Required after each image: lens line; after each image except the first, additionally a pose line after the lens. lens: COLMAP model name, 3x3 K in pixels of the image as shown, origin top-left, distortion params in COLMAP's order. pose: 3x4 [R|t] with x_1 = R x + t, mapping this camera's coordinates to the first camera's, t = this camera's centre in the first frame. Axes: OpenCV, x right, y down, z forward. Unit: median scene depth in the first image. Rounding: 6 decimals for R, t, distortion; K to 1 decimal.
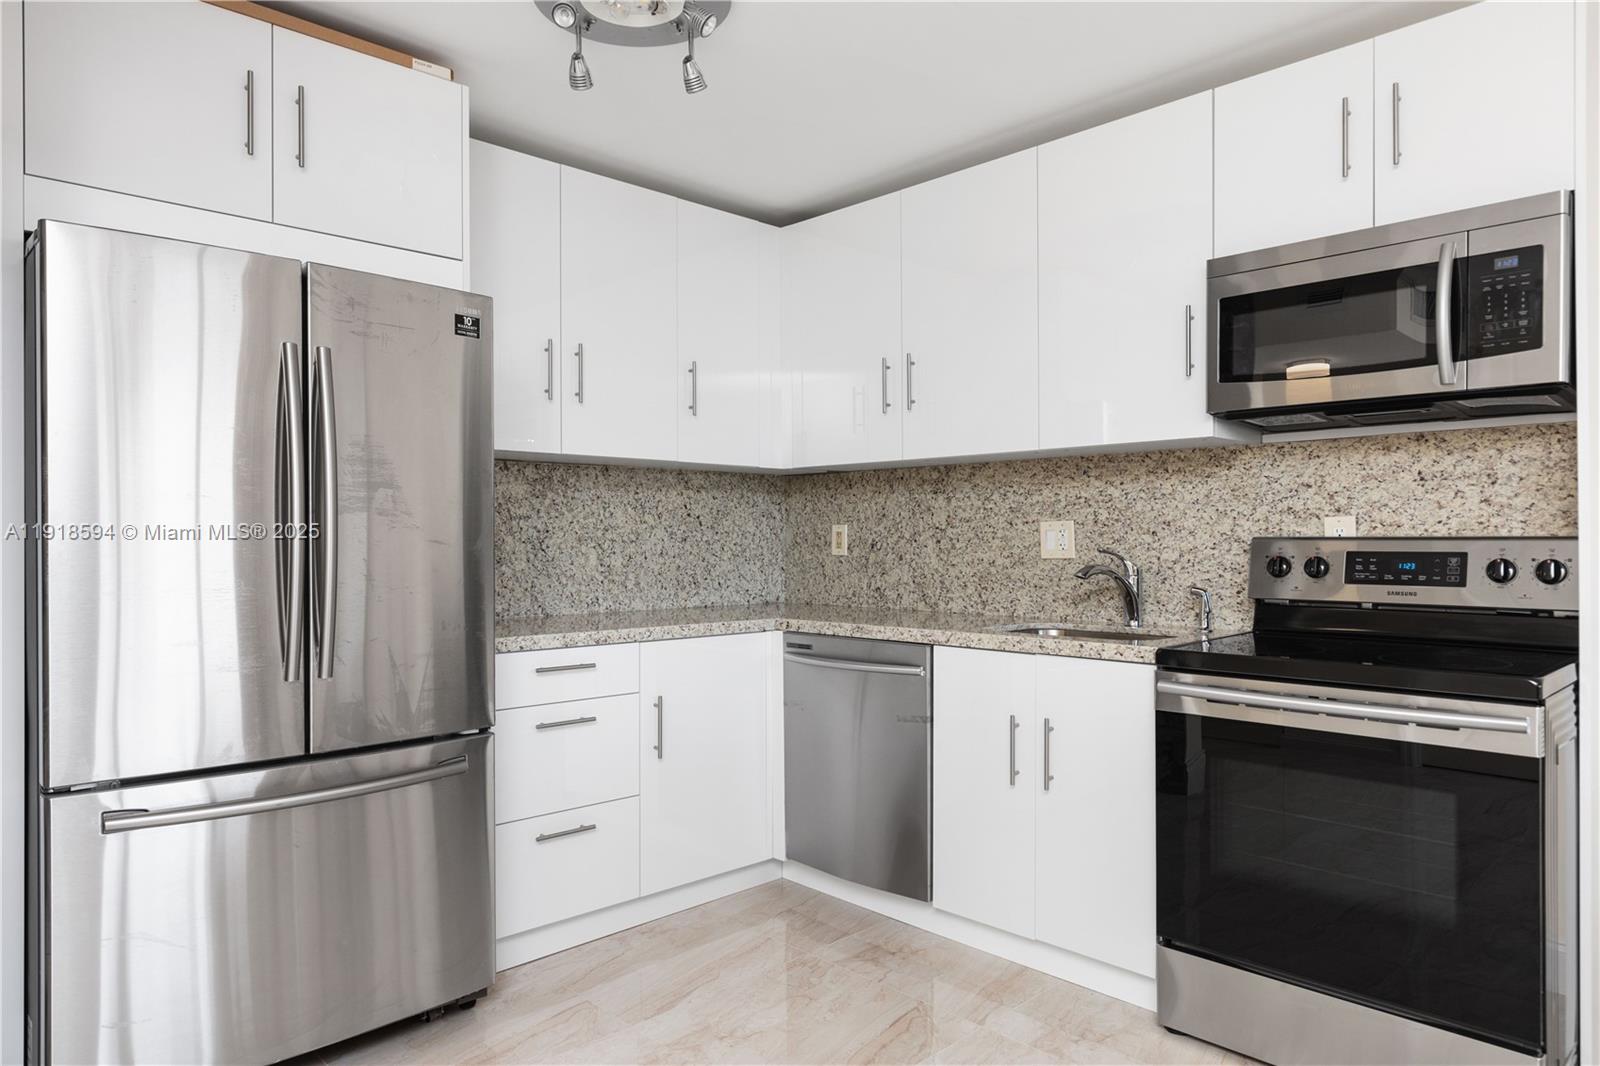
lens RADIAL K [[1015.4, 0, 796.5], [0, 1015.4, 538.6], [0, 0, 1]] dist [0.004387, -0.003088]
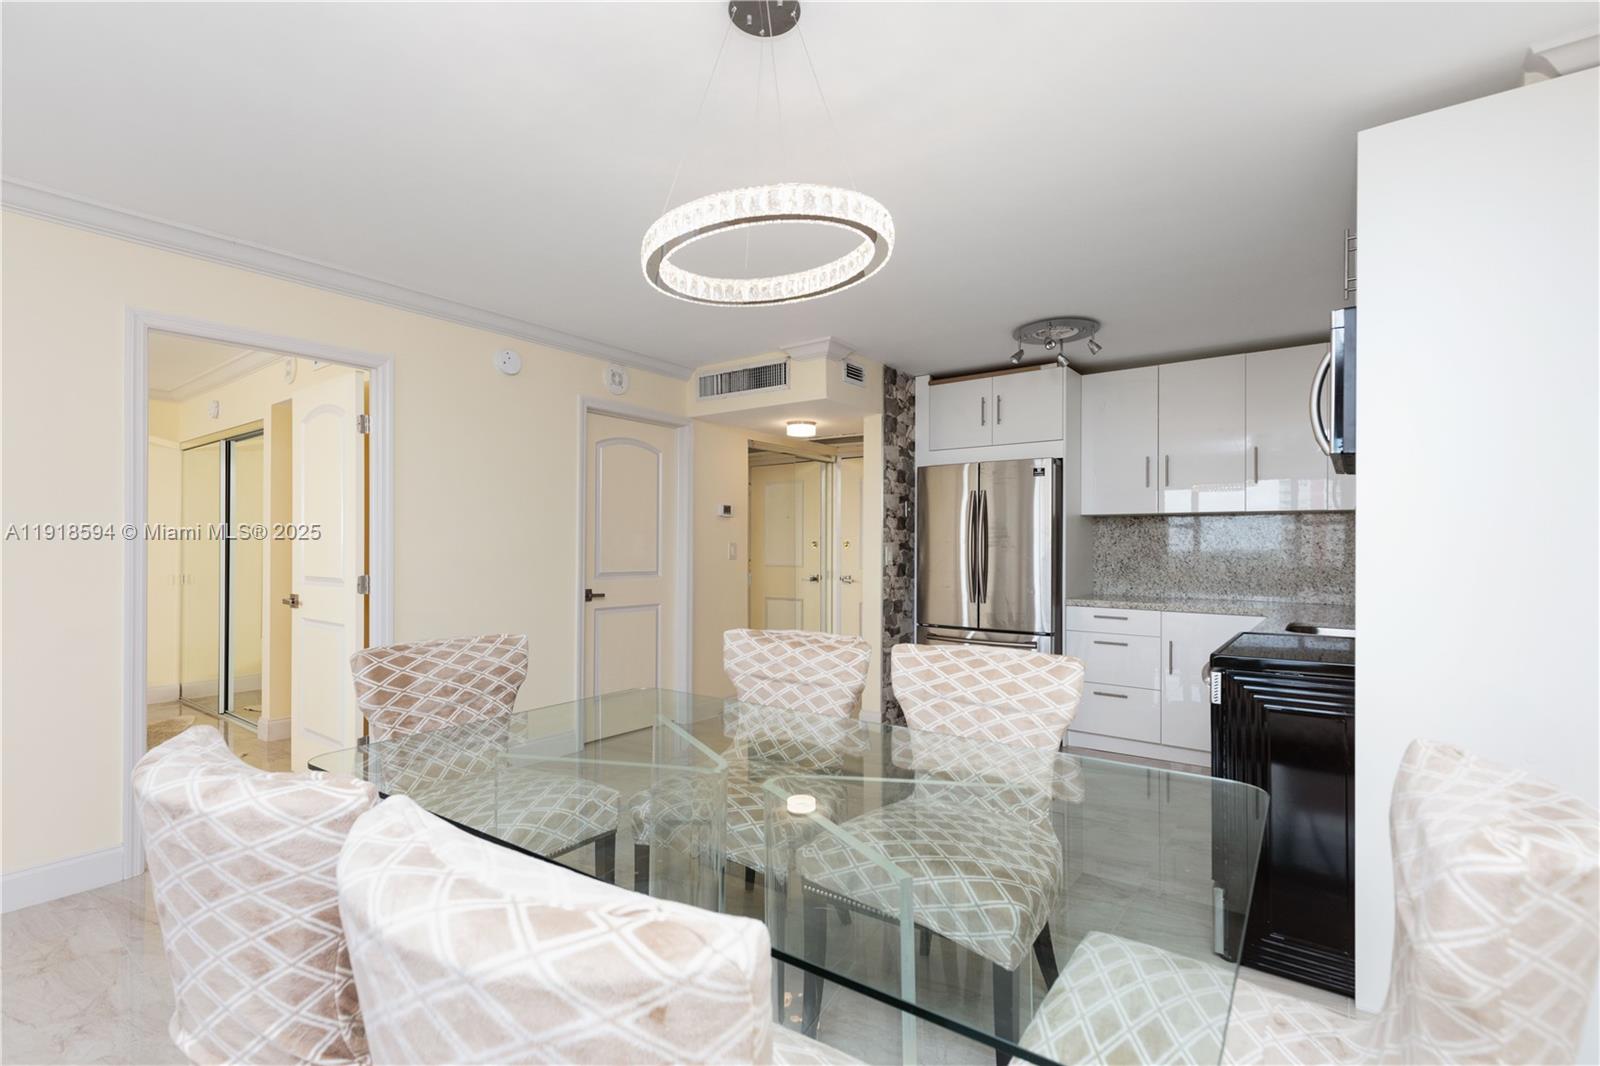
lens RADIAL K [[719.3, 0, 797.3], [0, 719.3, 538.9], [0, 0, 1]] dist [0.005538, -0.000076]
pose [[0.160739, -0.003417, -0.986991, 1.159885], [-0.004137, 0.999983, -0.004136, -0.028767], [0.986988, 0.004748, 0.160722, 0.106297]]
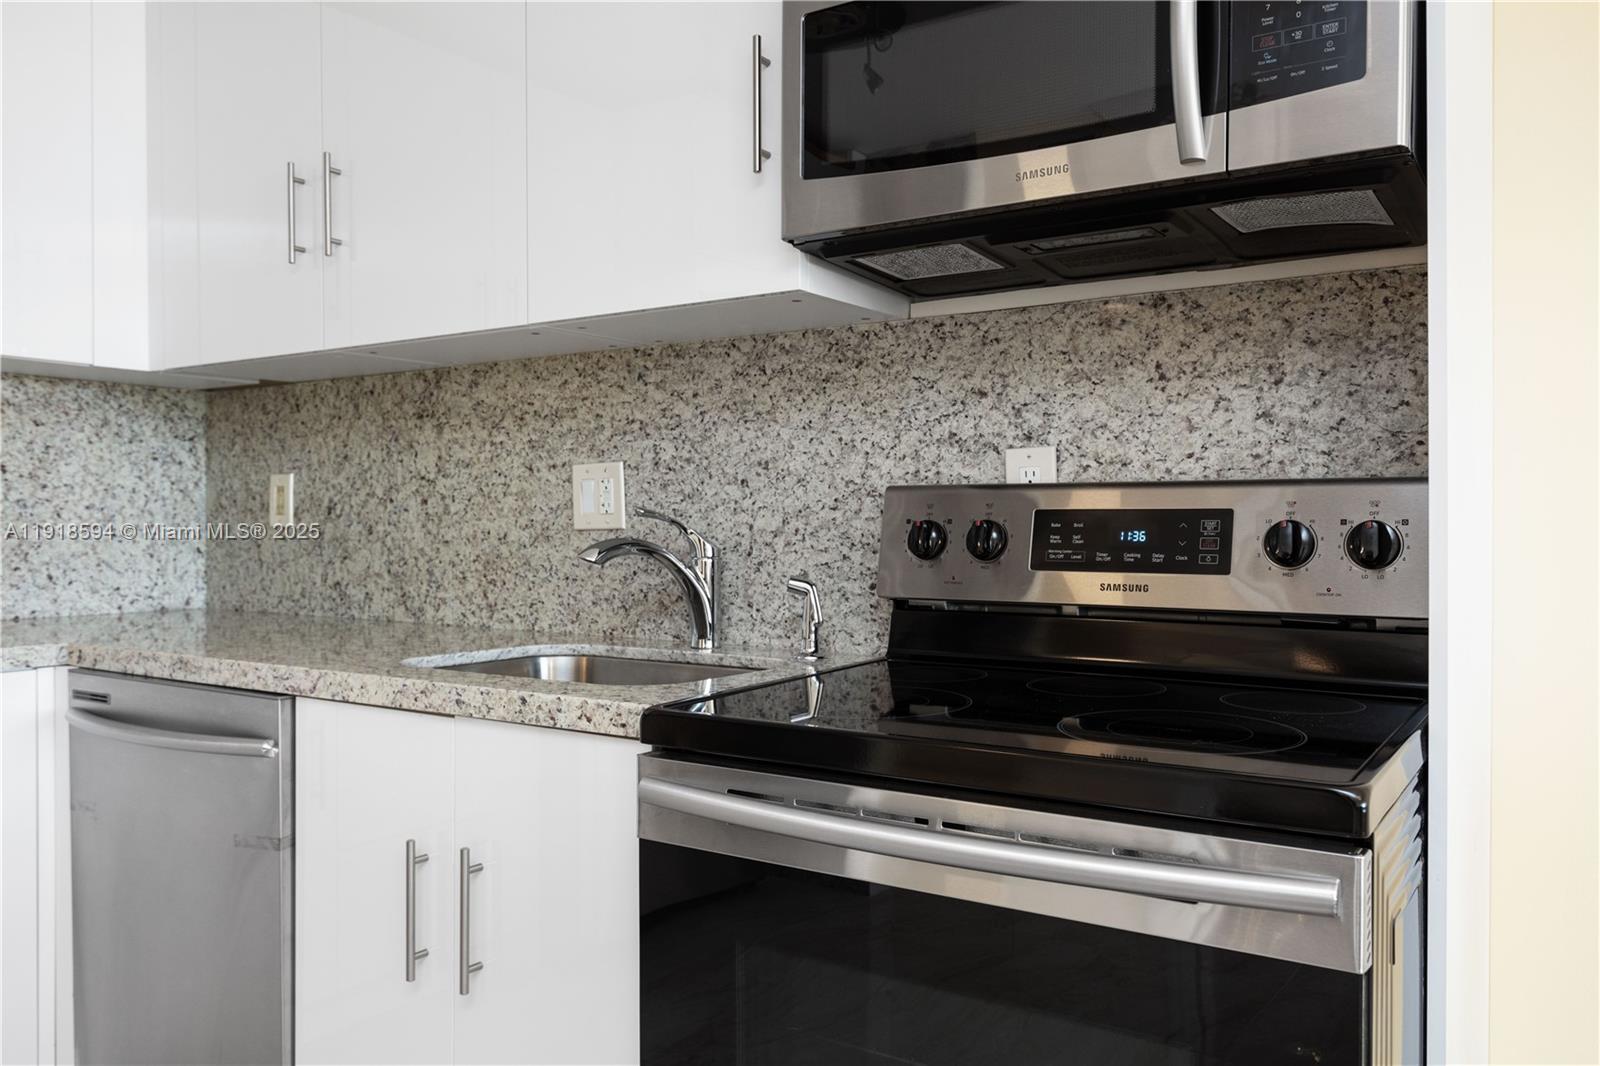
lens RADIAL K [[1223.6, 0, 790.5], [0, 1223.6, 527.9], [0, 0, 1]] dist [0.001225, -0.001673]
pose [[0.977296, 0.001195, 0.211874, 0.256369], [-0.002576, 0.999977, 0.006240, 0.017096], [-0.211862, -0.006644, 0.977277, 0.364232]]
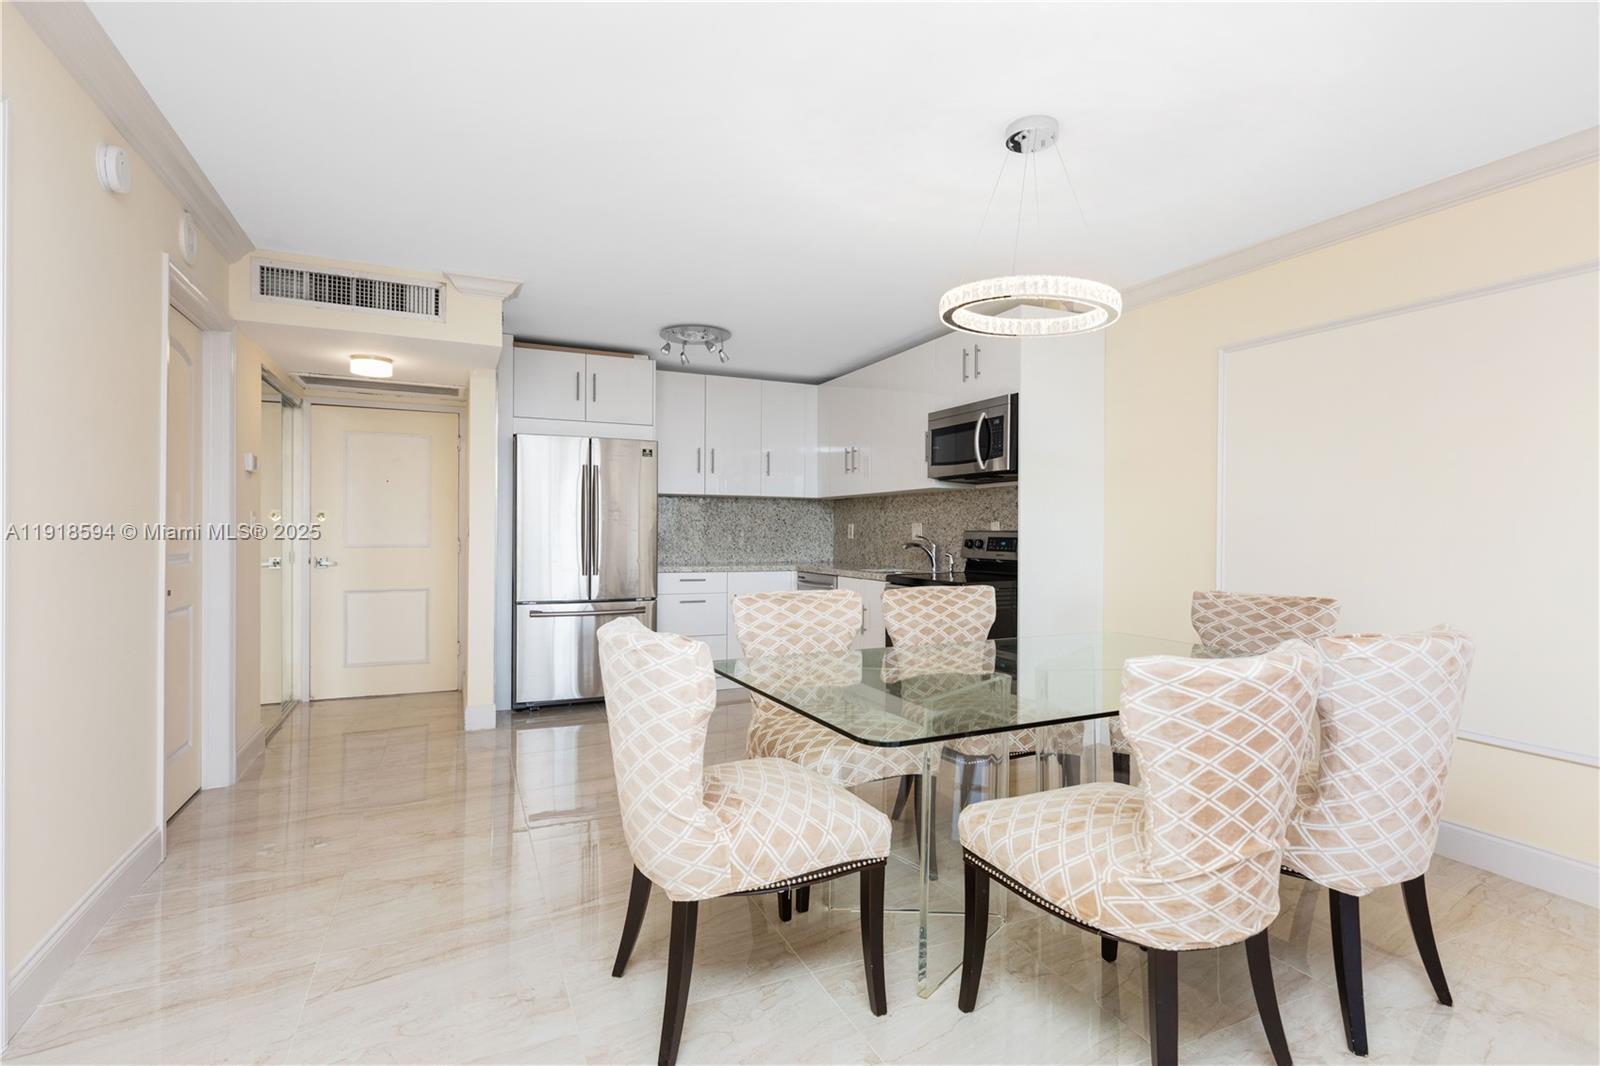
lens RADIAL K [[759.1, 0, 798.1], [0, 759.1, 531.1], [0, 0, 1]] dist [-0.001443, 0.000036]
pose [[0.941858, 0.007267, -0.335932, 0.661742], [-0.007411, 0.999972, 0.000855, 0.000616], [0.335929, 0.001684, 0.941886, -0.708045]]
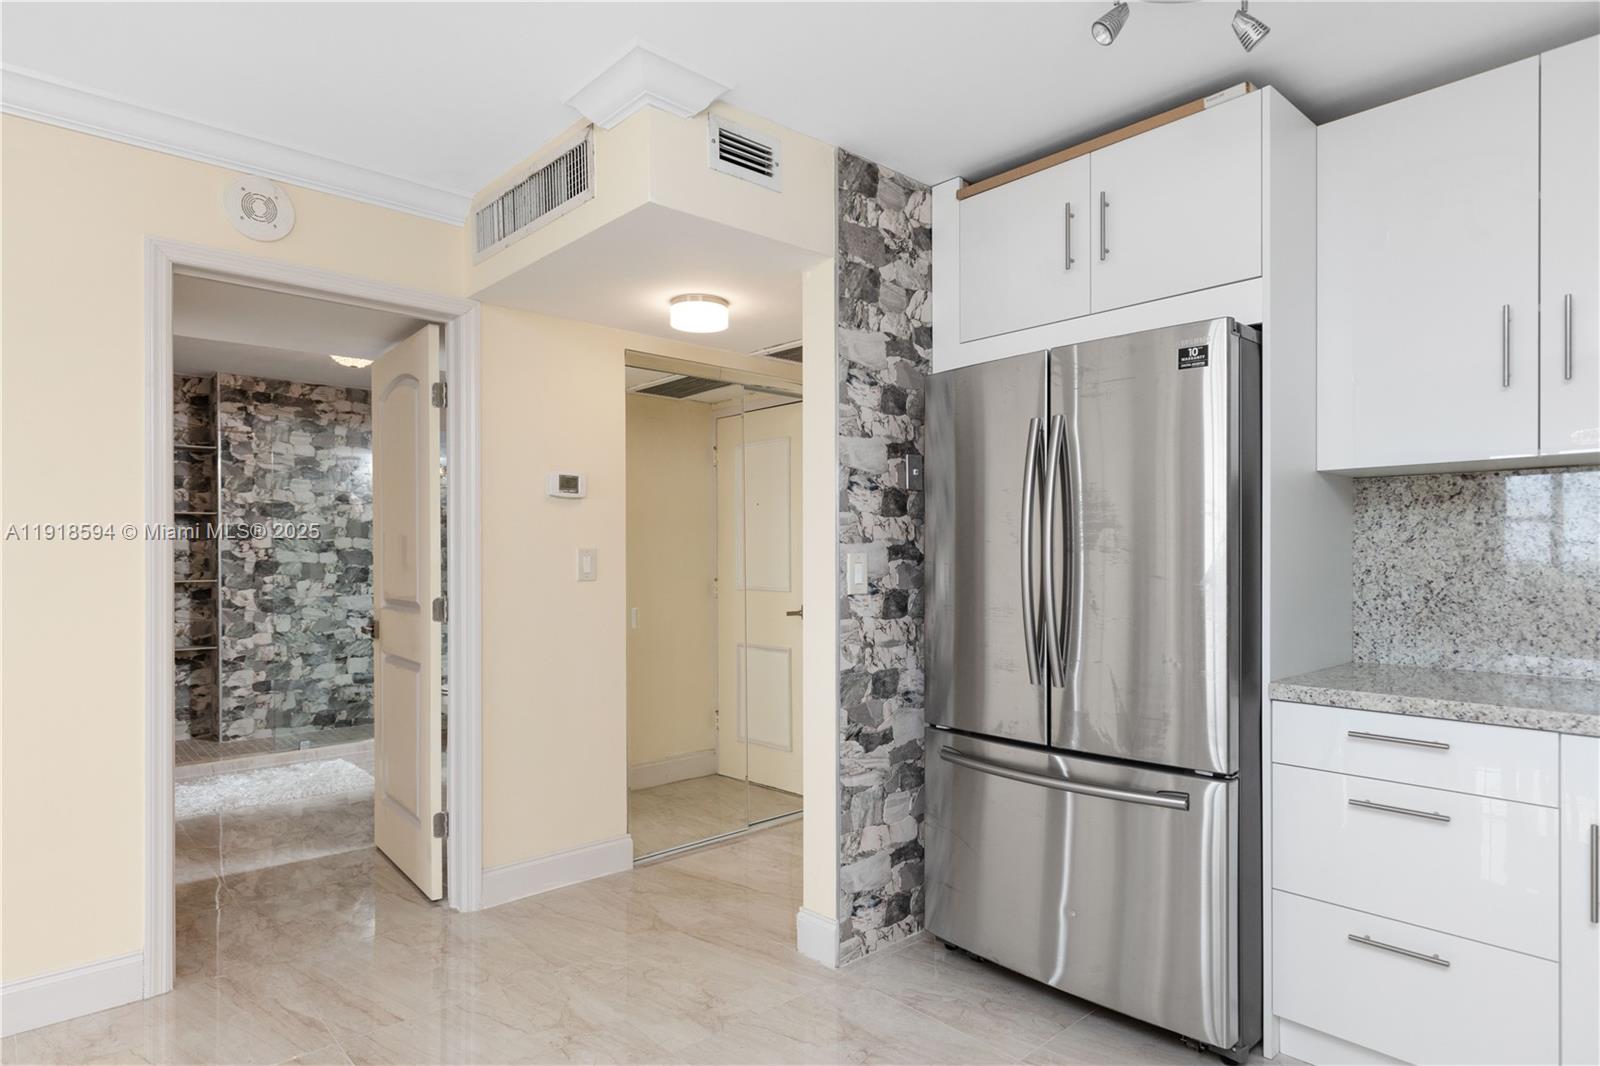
lens RADIAL K [[882.0, 0, 802.8], [0, 882.0, 557.2], [0, 0, 1]] dist [0.002574, 0.000998]
pose [[-0.022507, 0.004609, -0.999736, 0.463556], [0.003488, 0.999984, 0.004532, -0.018541], [0.999741, -0.003385, -0.022522, 0.555634]]
